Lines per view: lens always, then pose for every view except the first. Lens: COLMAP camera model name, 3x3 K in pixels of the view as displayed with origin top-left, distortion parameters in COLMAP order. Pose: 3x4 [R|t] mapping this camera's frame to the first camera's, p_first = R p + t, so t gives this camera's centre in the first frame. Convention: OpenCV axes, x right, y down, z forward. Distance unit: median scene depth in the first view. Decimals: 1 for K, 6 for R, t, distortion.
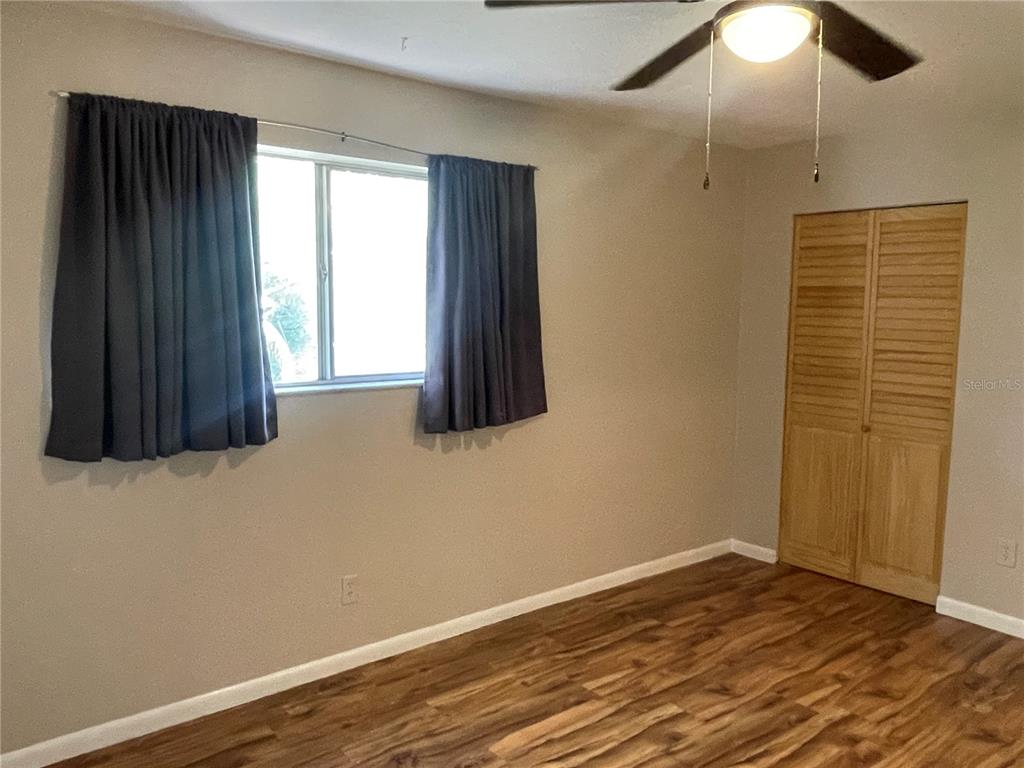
lens RADIAL K [[785.7, 0, 510.1], [0, 785.7, 382.1], [0, 0, 1]] dist [0.026166, -0.018685]
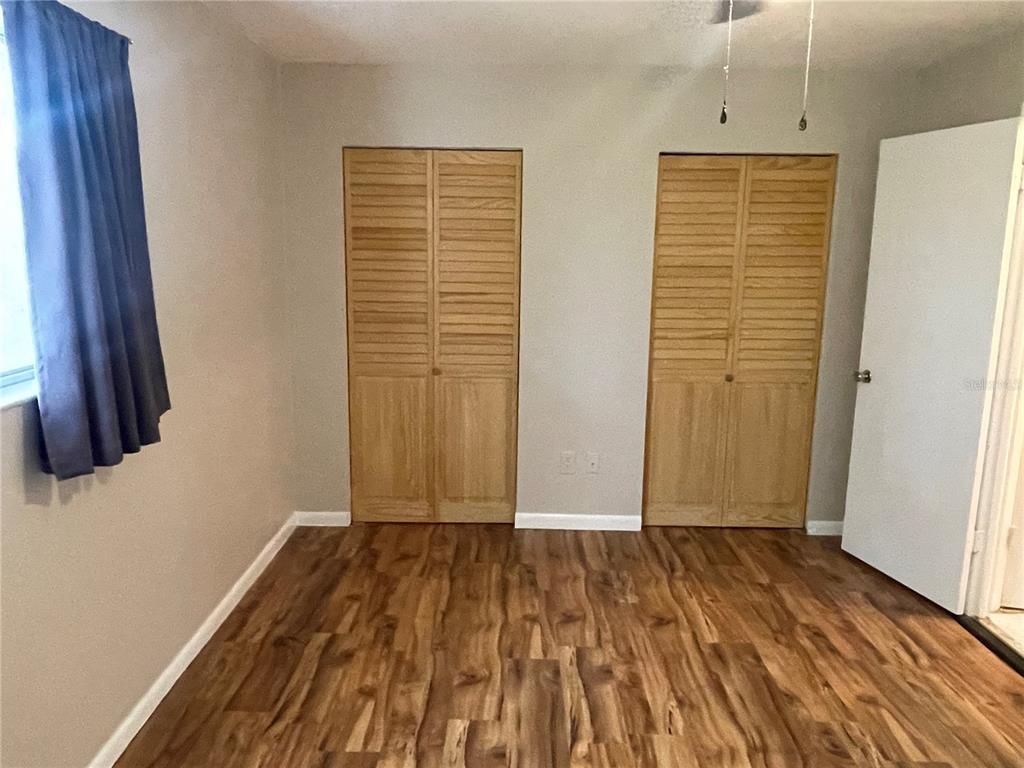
lens RADIAL K [[785.7, 0, 509.8], [0, 785.7, 382.9], [0, 0, 1]] dist [0.026166, -0.018685]
pose [[0.641031, -0.139589, 0.754714, -0.270497], [0.074559, 0.989997, 0.119778, -0.043317], [-0.763885, -0.020510, 0.645027, 0.303452]]
